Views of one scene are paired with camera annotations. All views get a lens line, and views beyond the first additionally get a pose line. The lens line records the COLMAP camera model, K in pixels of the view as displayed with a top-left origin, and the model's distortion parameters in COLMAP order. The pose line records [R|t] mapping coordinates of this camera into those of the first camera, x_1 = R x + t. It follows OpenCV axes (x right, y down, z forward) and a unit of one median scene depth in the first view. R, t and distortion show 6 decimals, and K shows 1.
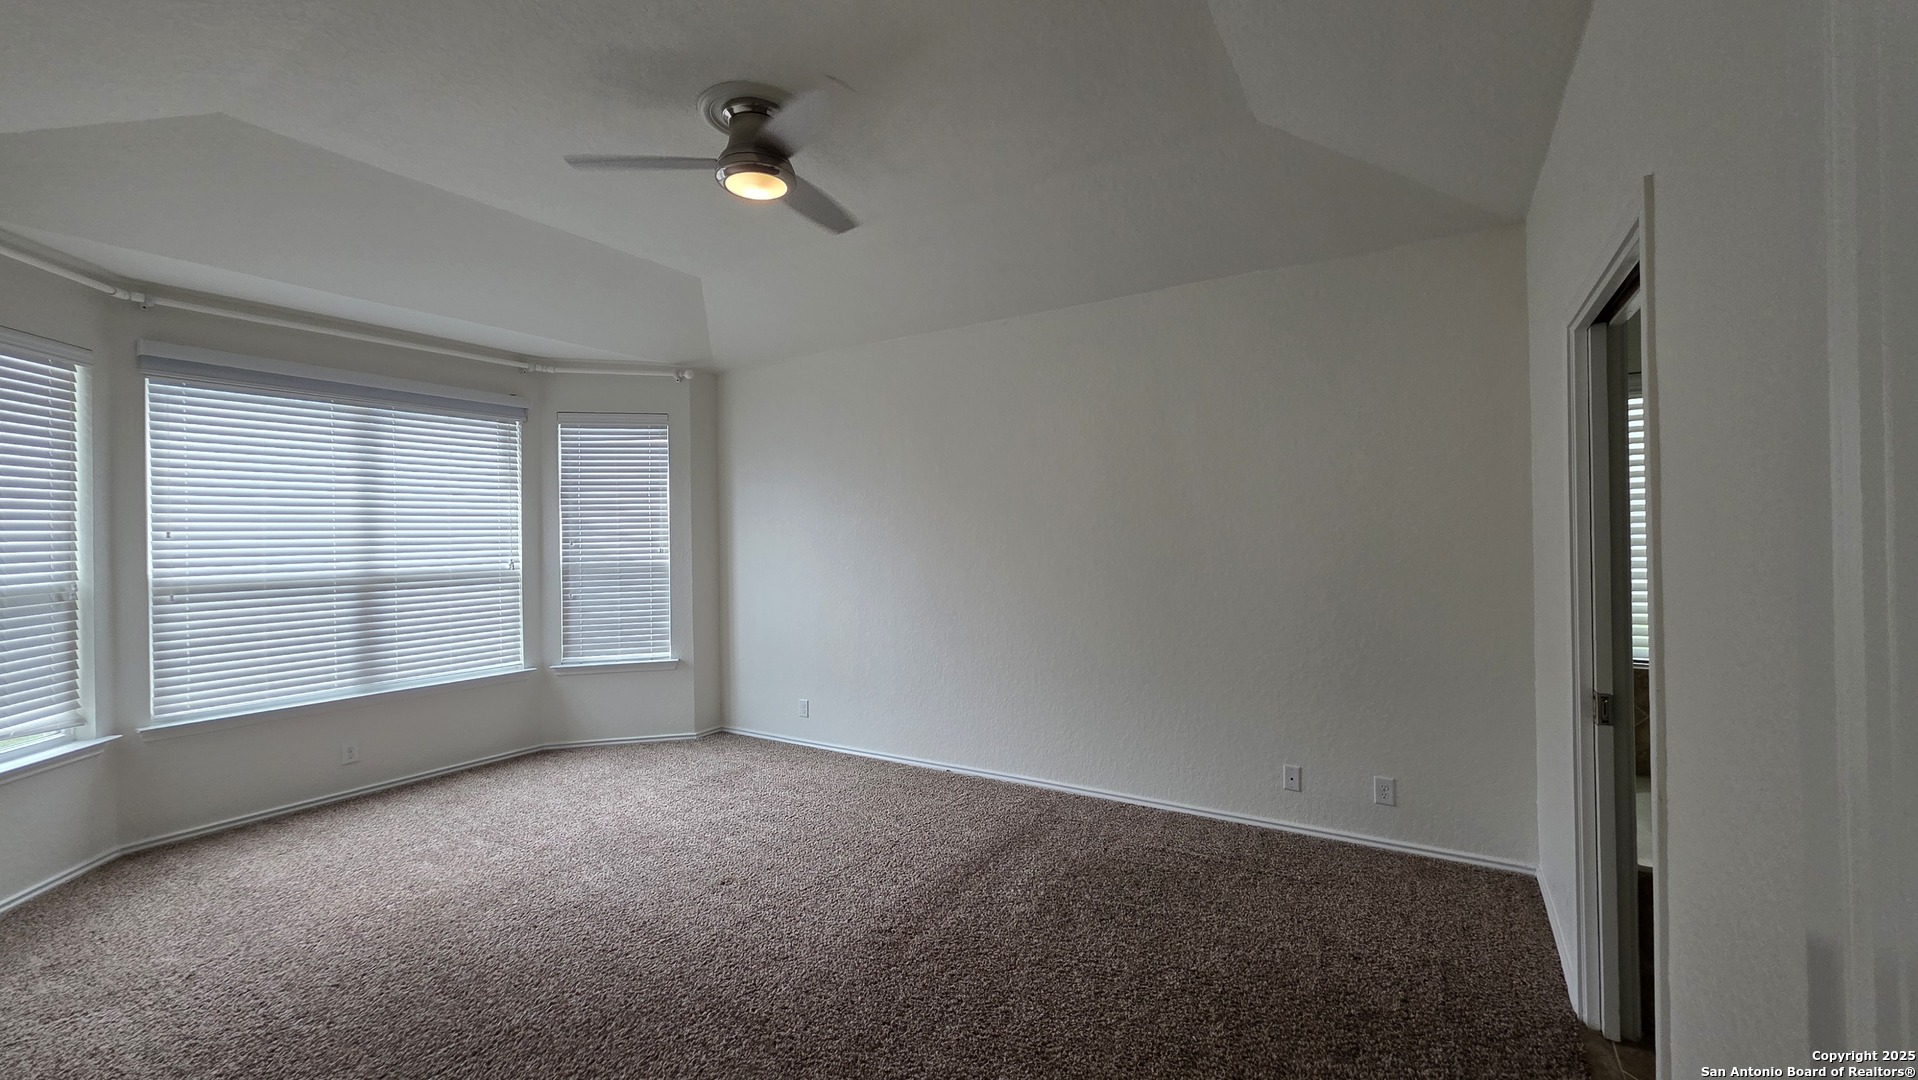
lens RADIAL K [[761.4, 0, 957.5], [0, 761.4, 535.1], [0, 0, 1]] dist [0.001837, 0.000445]
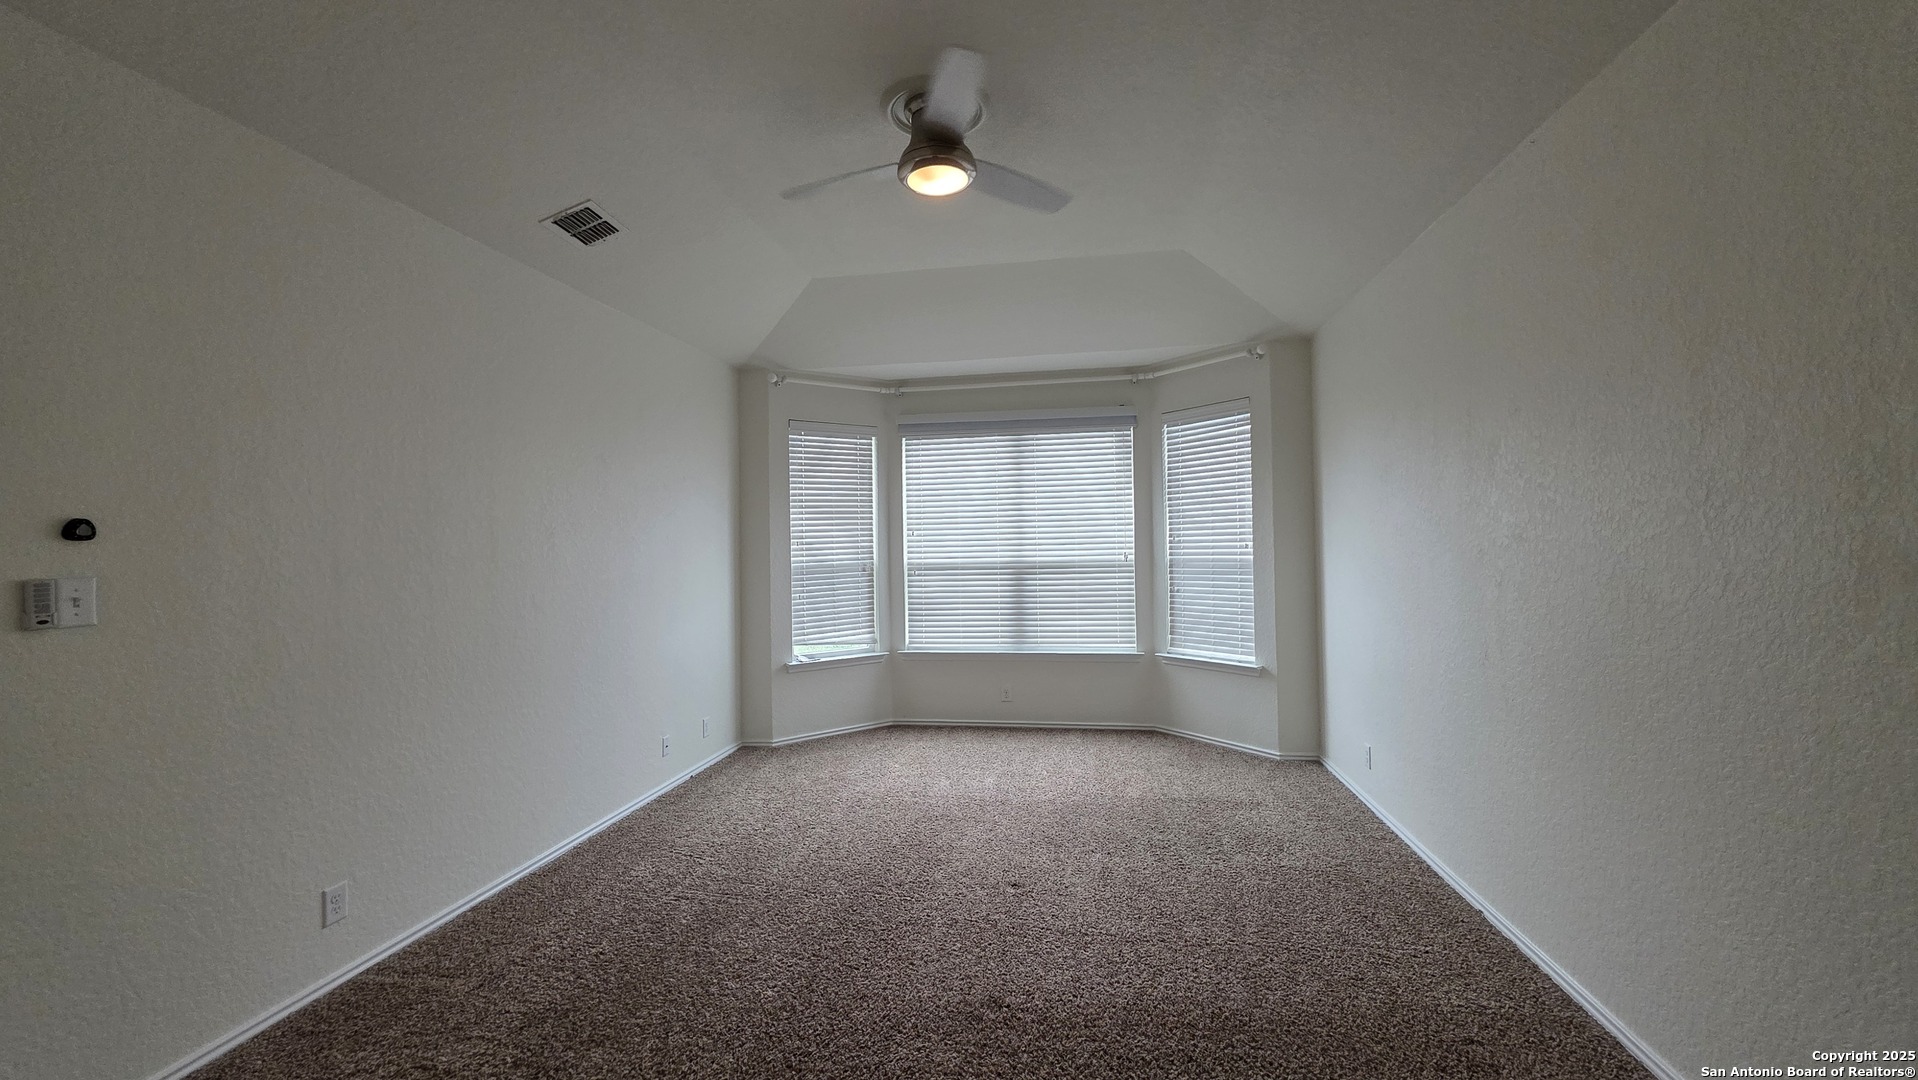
lens RADIAL K [[761.4, 0, 957.5], [0, 761.4, 535.1], [0, 0, 1]] dist [0.001837, 0.000445]
pose [[0.382028, -0.004055, -0.924142, 0.361876], [0.013447, 0.999909, 0.001172, 0.001828], [0.924053, -0.012874, 0.382048, 0.353454]]
